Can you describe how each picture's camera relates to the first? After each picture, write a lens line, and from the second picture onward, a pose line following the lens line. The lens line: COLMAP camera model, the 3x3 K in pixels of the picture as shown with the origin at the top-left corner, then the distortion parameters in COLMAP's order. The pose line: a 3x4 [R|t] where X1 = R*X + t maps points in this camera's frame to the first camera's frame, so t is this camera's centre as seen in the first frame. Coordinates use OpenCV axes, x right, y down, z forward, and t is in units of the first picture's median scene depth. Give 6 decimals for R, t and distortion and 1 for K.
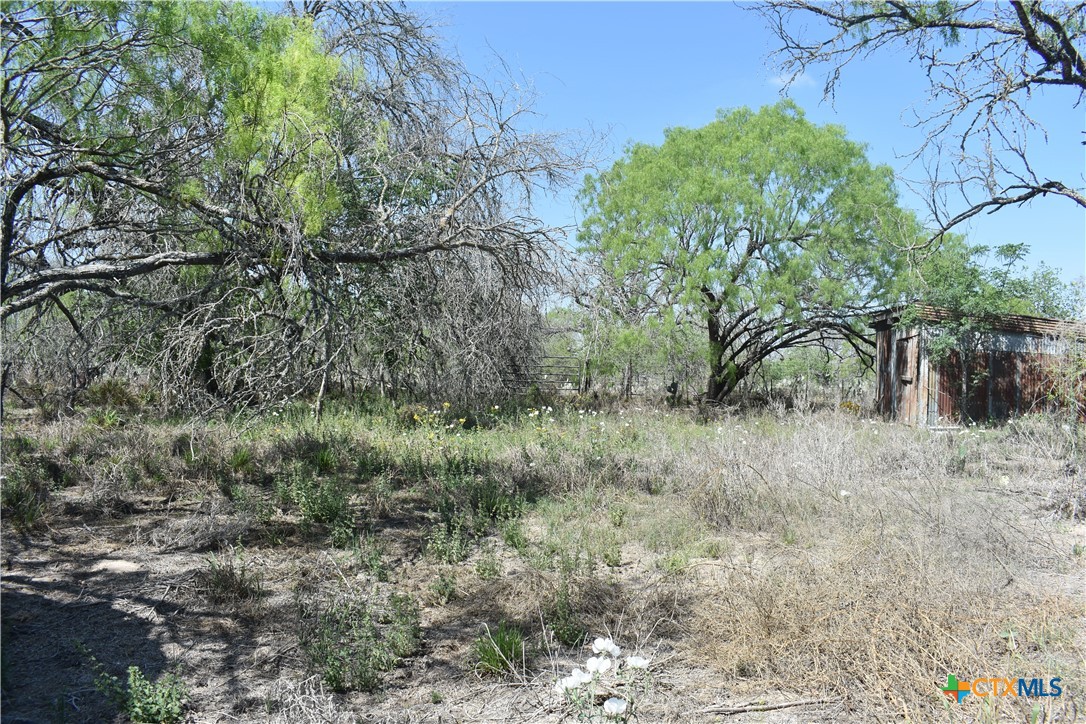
lens RADIAL K [[910.5, 0, 547.7], [0, 910.5, 359.1], [0, 0, 1]] dist [-0.090534, 0.018120]
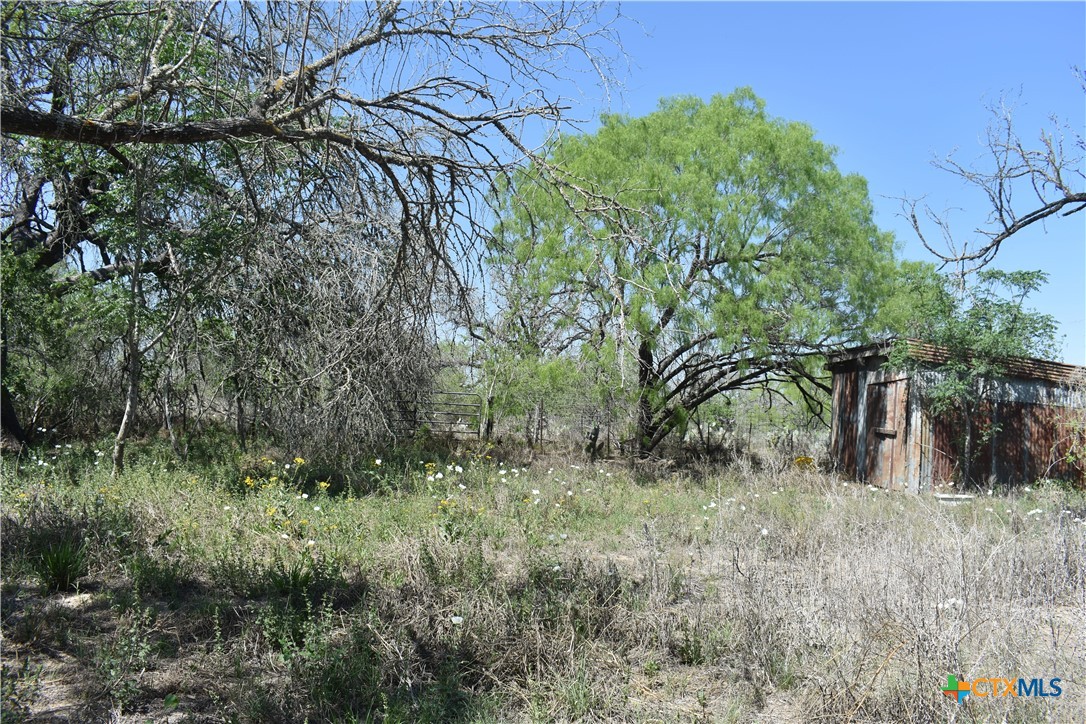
lens RADIAL K [[910.5, 0, 549.5], [0, 910.5, 359.5], [0, 0, 1]] dist [-0.090534, 0.018120]
pose [[0.990937, 0.035530, 0.129543, -0.021339], [-0.030057, 0.998581, -0.043963, 0.001943], [-0.130921, 0.039671, 0.990599, 0.337037]]
